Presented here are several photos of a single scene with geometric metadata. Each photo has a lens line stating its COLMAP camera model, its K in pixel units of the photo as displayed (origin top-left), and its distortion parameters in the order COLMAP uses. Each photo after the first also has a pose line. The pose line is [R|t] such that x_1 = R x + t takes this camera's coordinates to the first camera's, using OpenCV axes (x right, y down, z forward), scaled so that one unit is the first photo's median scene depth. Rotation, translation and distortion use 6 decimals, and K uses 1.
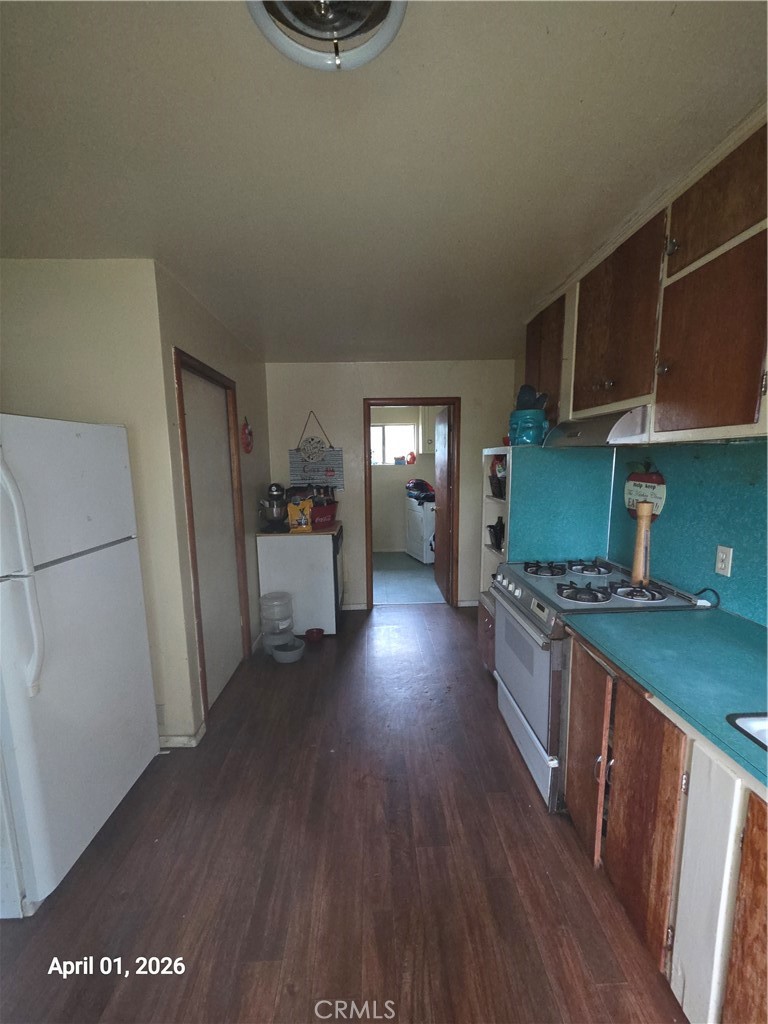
lens RADIAL K [[410.6, 0, 387.3], [0, 410.6, 515.3], [0, 0, 1]] dist [-0.000002, 0.000027]
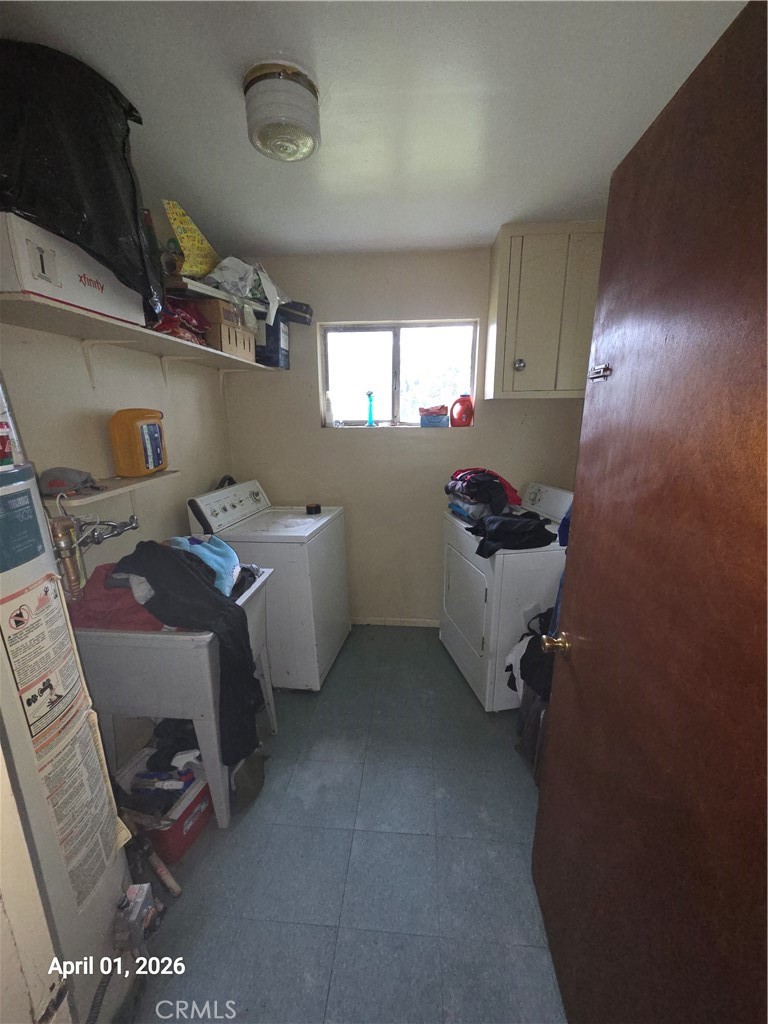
lens RADIAL K [[410.6, 0, 383.2], [0, 410.6, 514.3], [0, 0, 1]] dist [-0.000002, 0.000027]
pose [[0.993076, 0.033840, -0.112490, 0.031129], [-0.019485, 0.991795, 0.126347, -0.090824], [0.115843, -0.123280, 0.985587, 0.603630]]
